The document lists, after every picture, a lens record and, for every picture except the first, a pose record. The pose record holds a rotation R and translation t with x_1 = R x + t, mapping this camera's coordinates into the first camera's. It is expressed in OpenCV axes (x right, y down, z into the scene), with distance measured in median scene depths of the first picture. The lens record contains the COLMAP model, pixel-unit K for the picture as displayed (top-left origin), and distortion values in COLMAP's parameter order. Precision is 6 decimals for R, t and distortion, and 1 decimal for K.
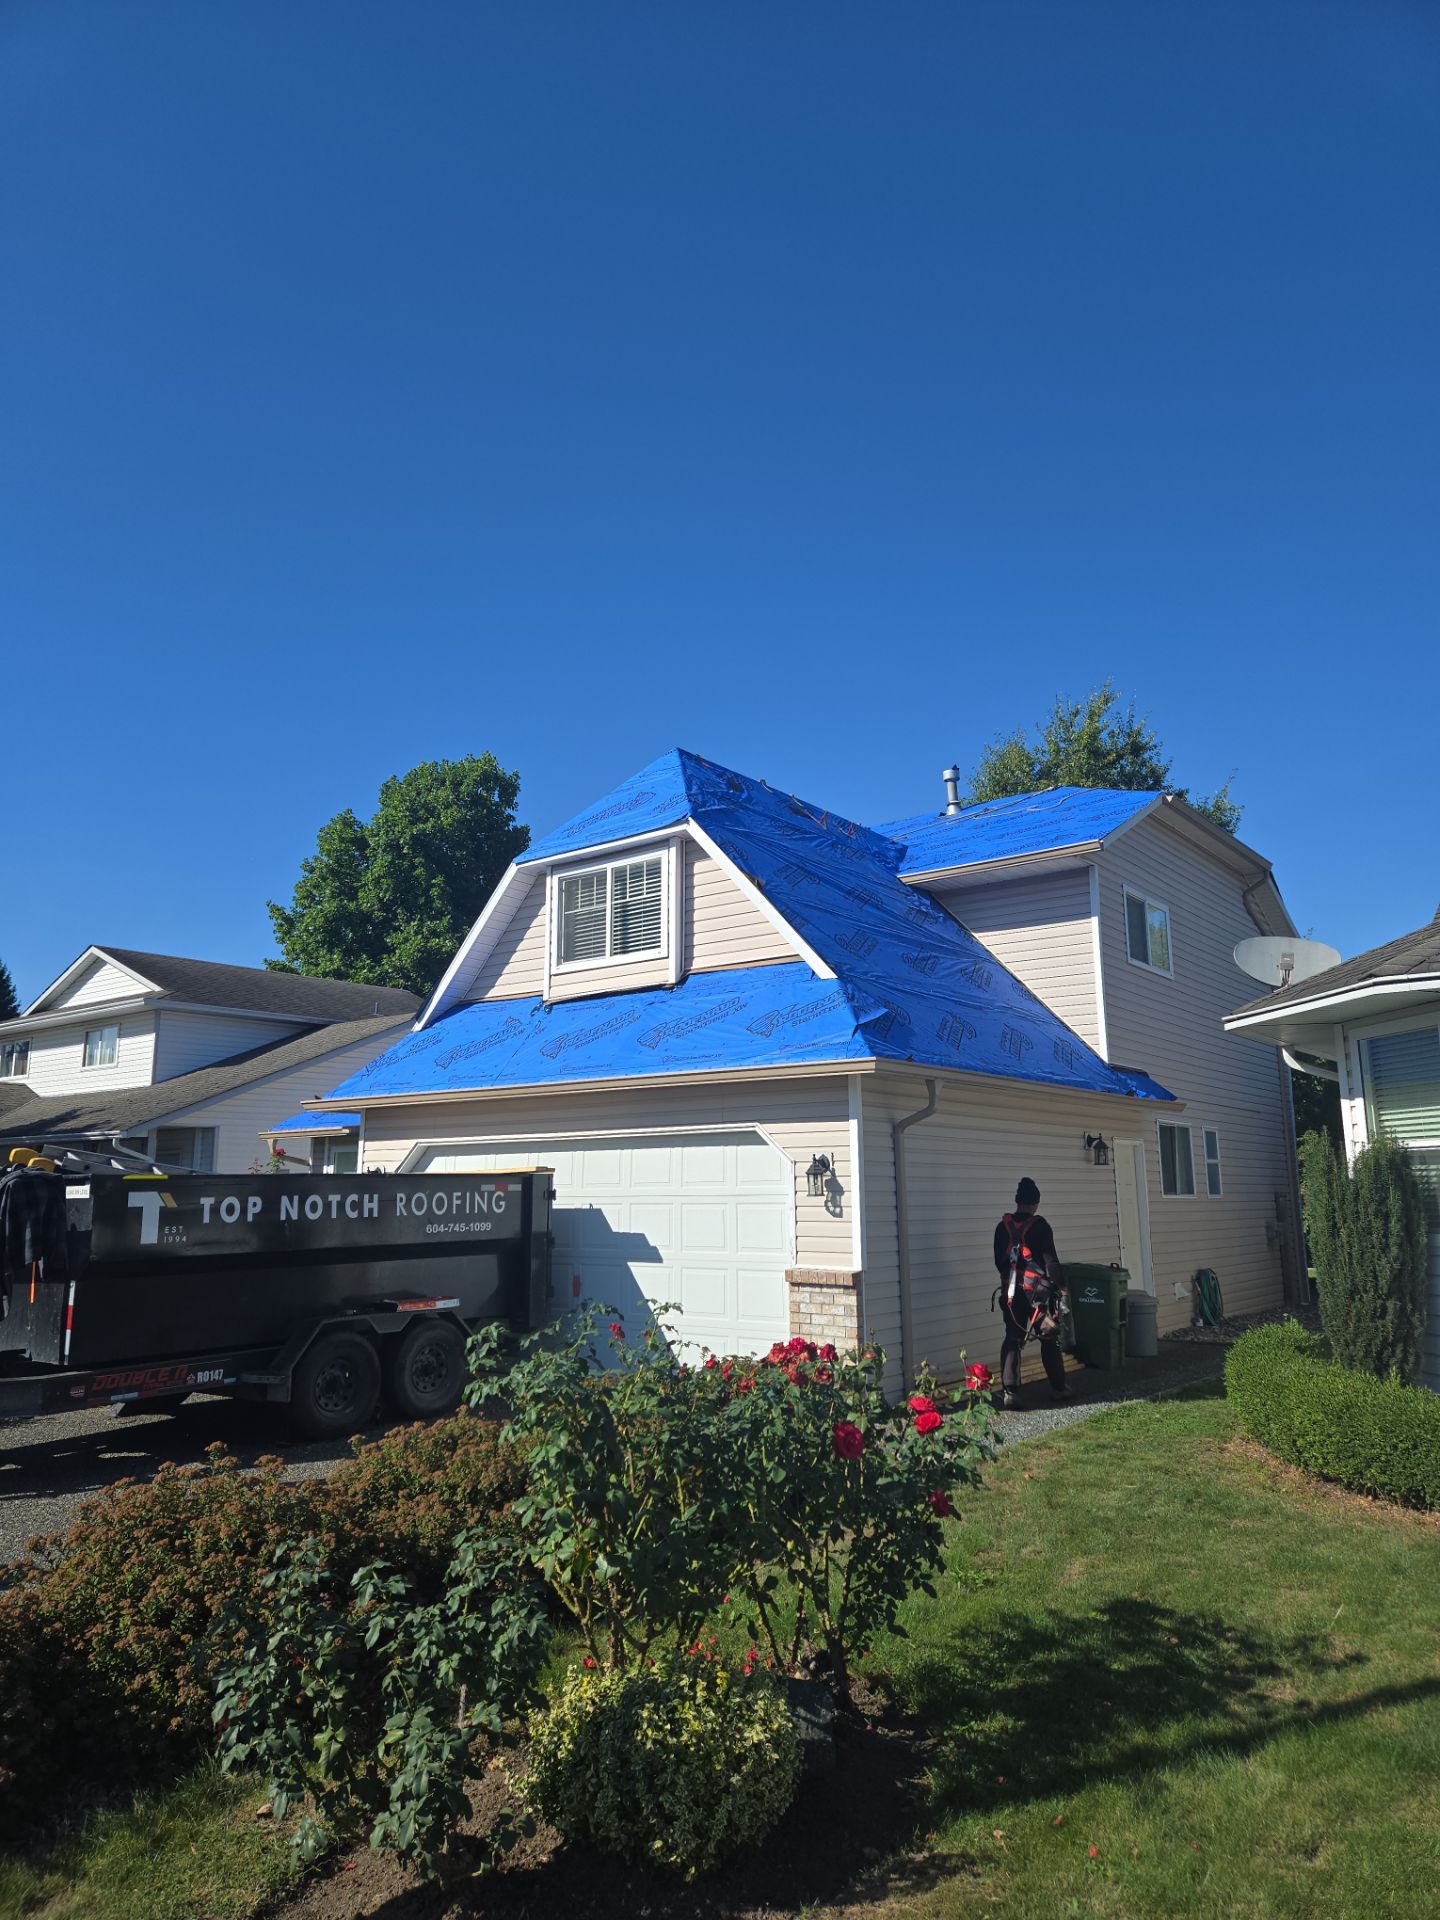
lens RADIAL K [[1328.1, 0, 720.0], [0, 1328.1, 960.0], [0, 0, 1]] dist [0.062891, -0.067110]
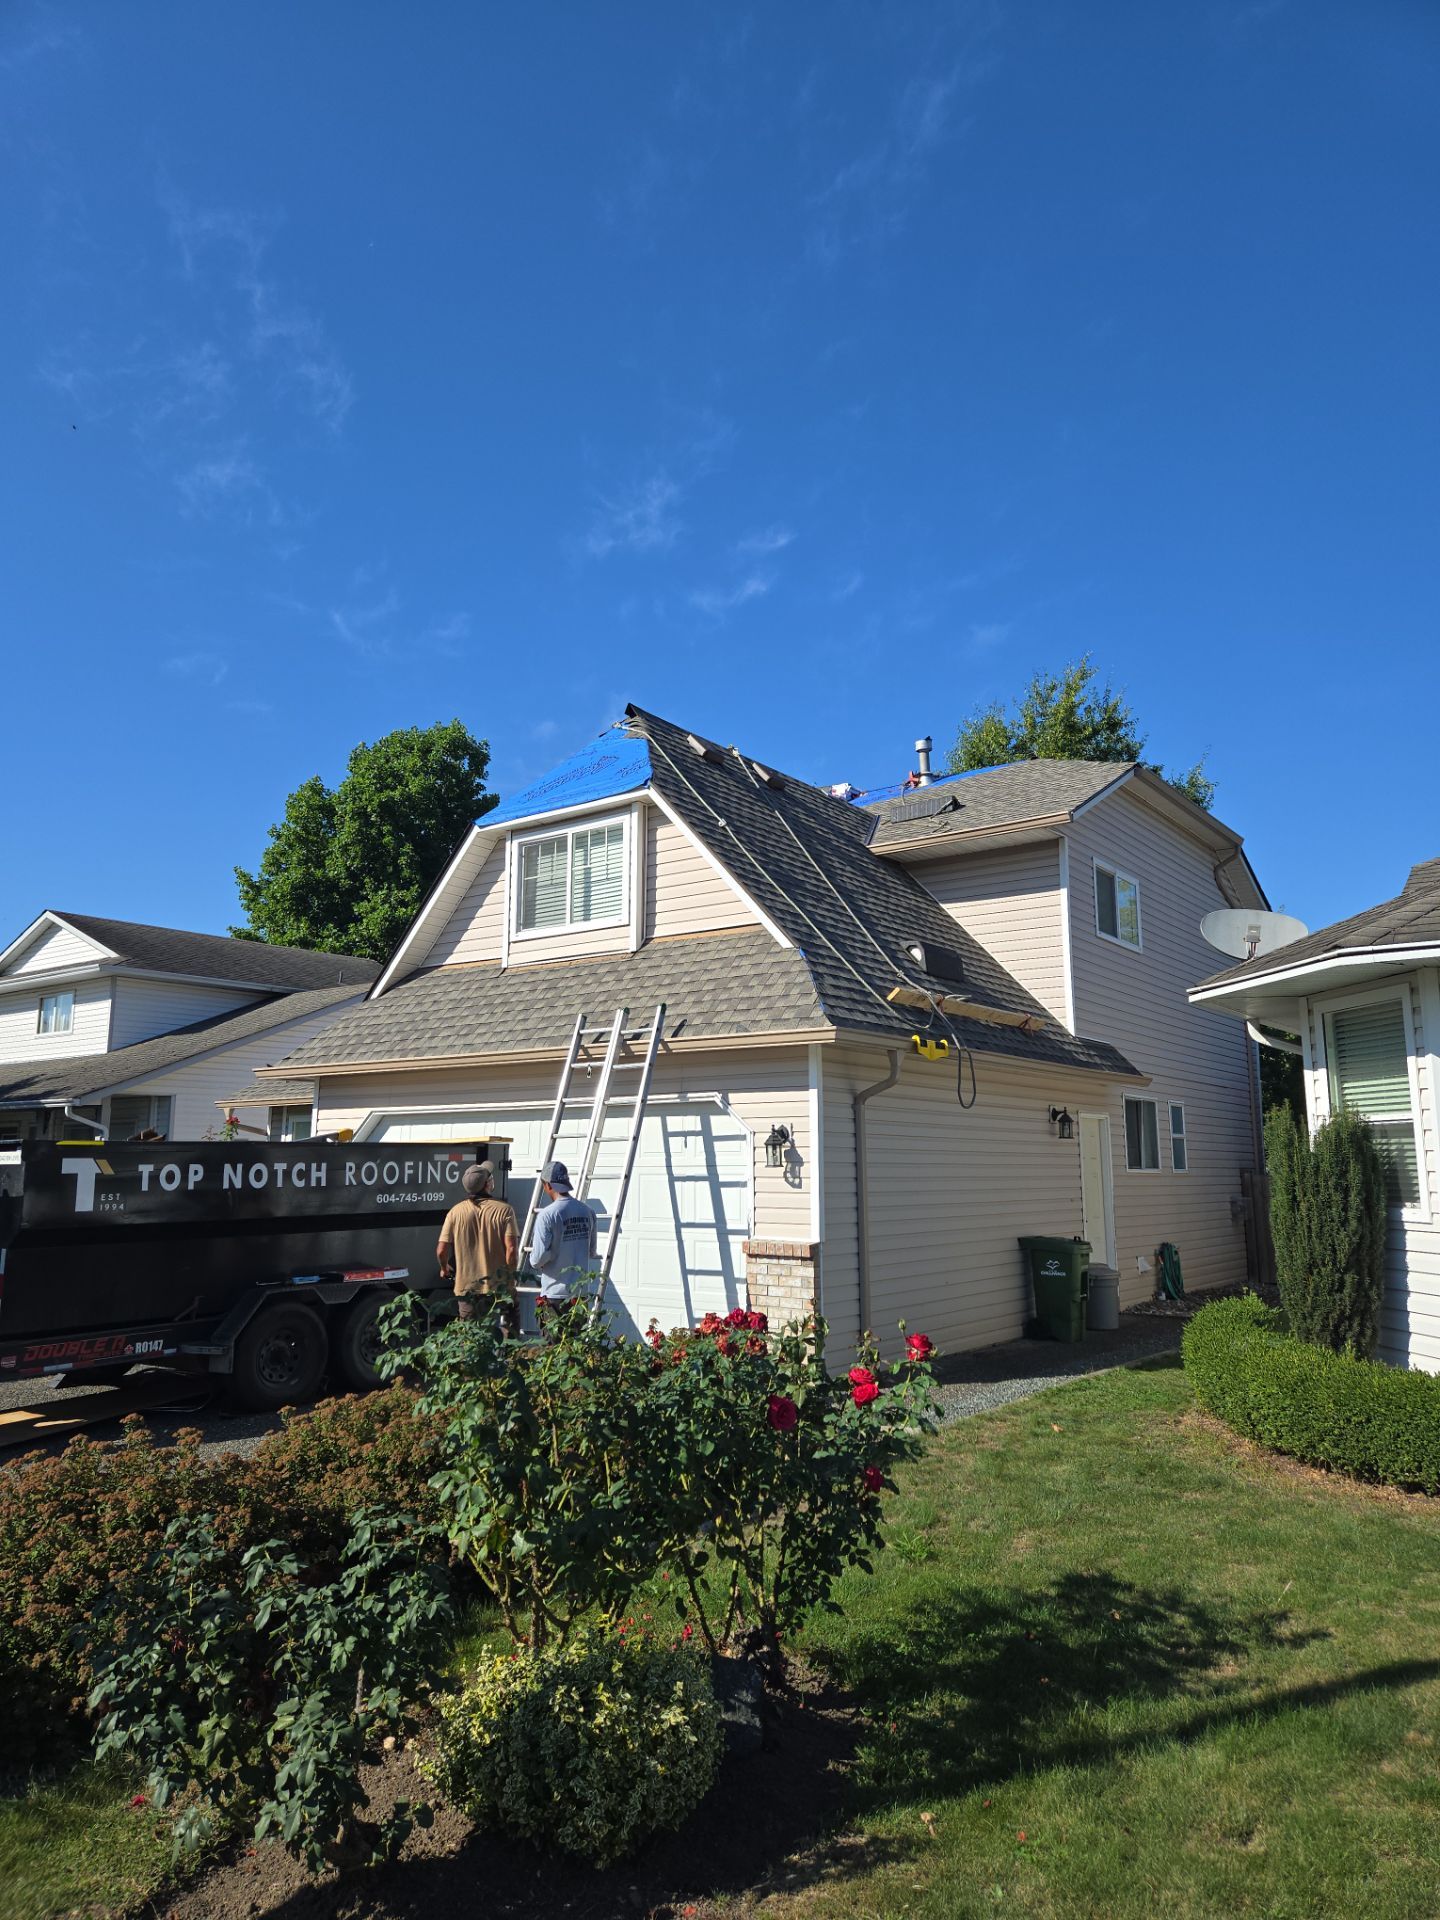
lens RADIAL K [[1335.7, 0, 721.5], [0, 1335.7, 968.5], [0, 0, 1]] dist [0.067451, -0.074926]
pose [[0.999745, 0.008861, 0.020748, 0.012003], [-0.009398, 0.999620, 0.025927, 0.005538], [-0.020510, -0.026115, 0.999449, 0.016075]]
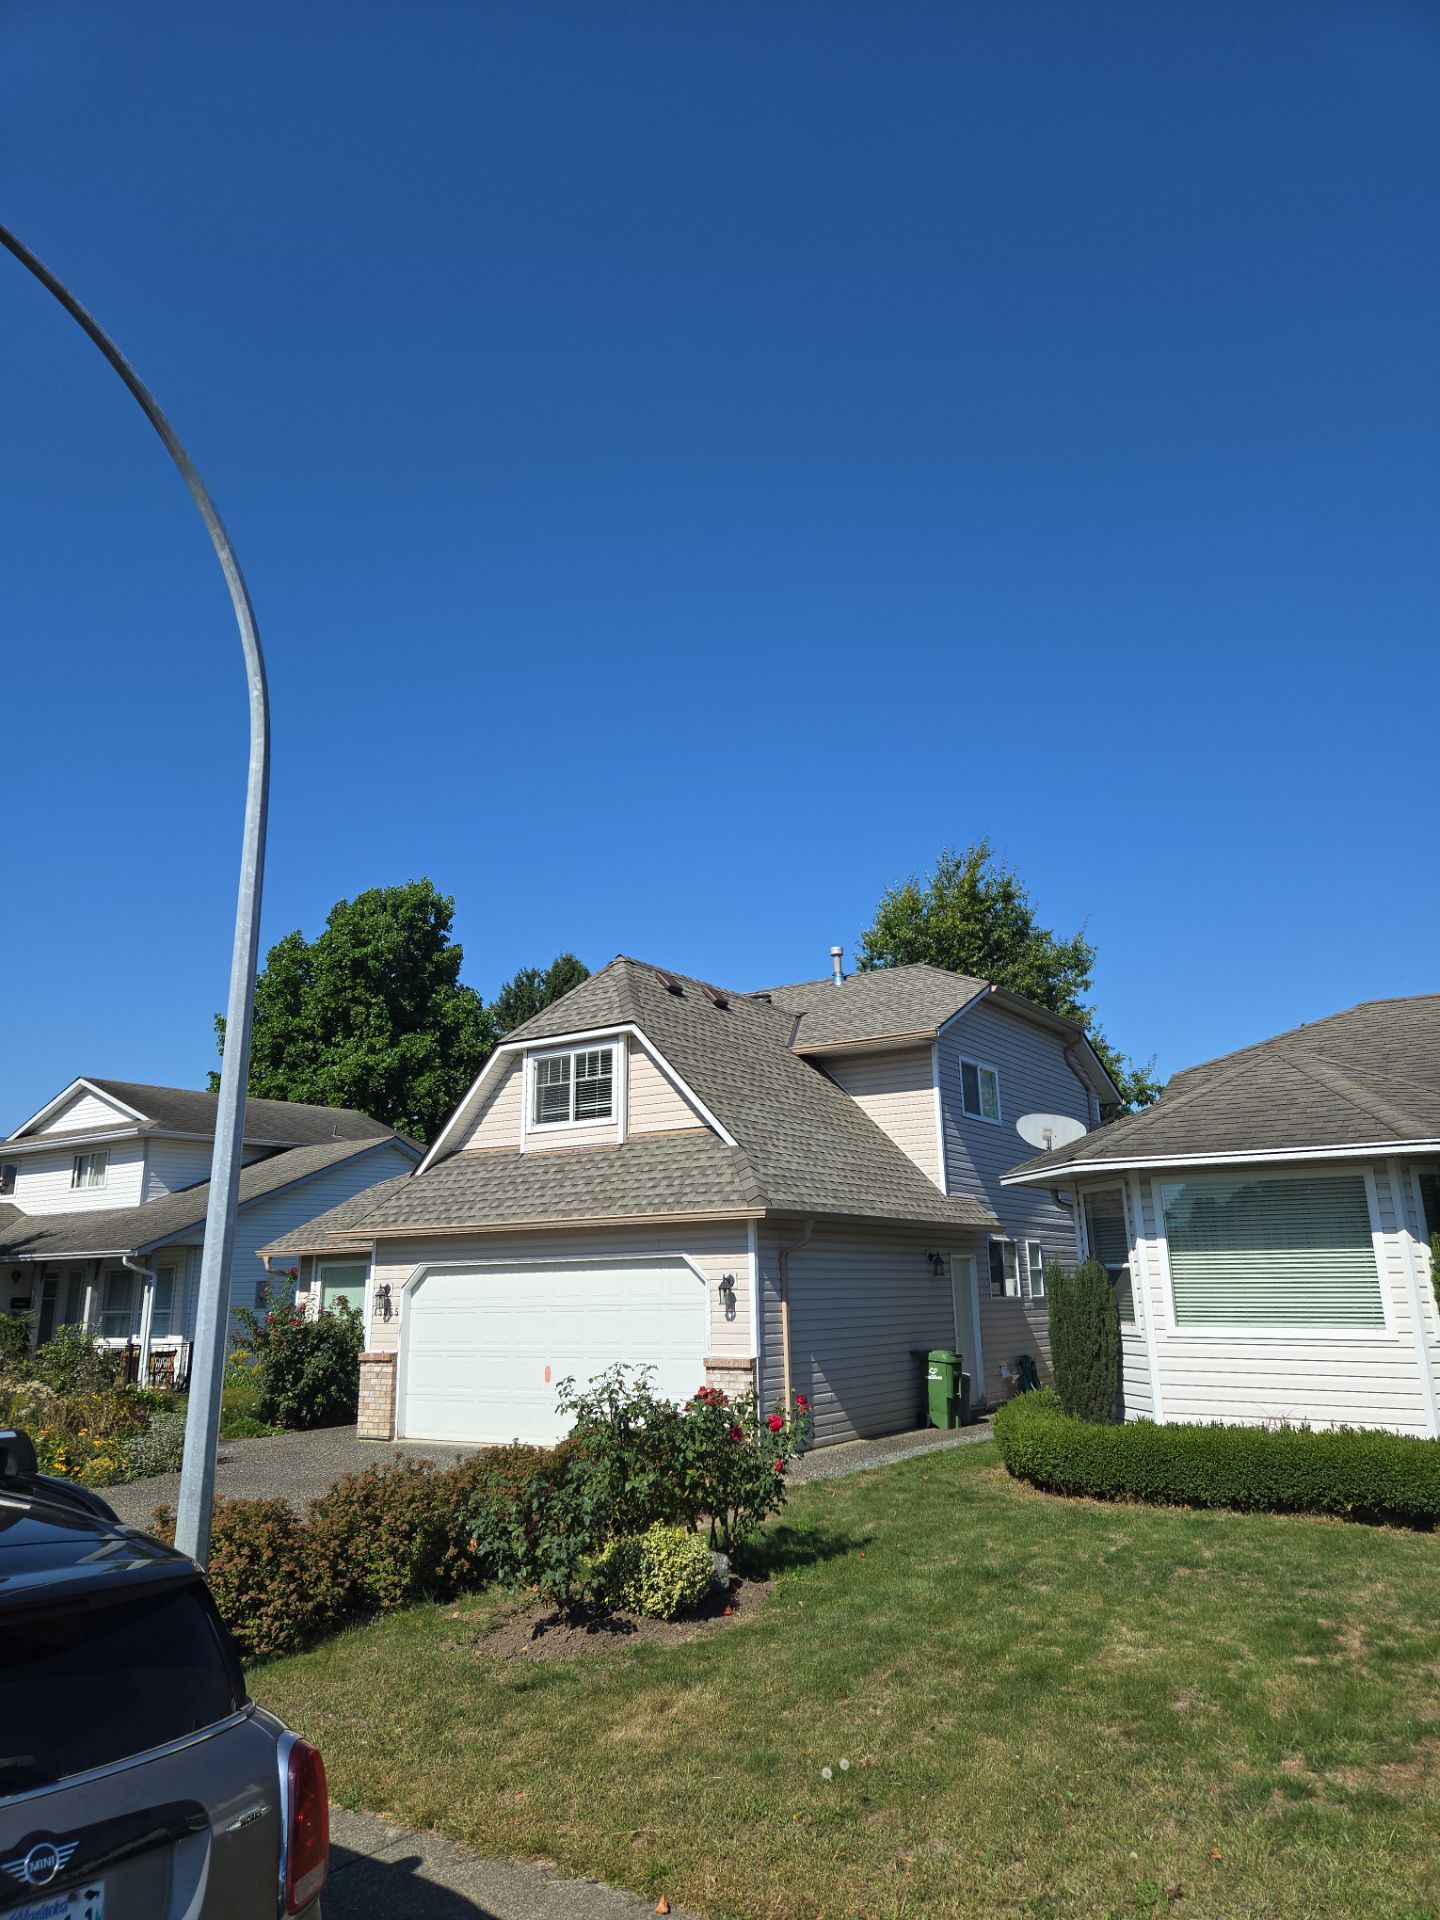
lens RADIAL K [[1270.3, 0, 747.9], [0, 1270.3, 954.7], [0, 0, 1]] dist [0.050419, 0.001189]
pose [[0.996316, 0.010884, 0.085065, -0.025851], [-0.003643, 0.996389, -0.084828, -0.087316], [-0.085681, 0.084205, 0.992758, -0.425568]]
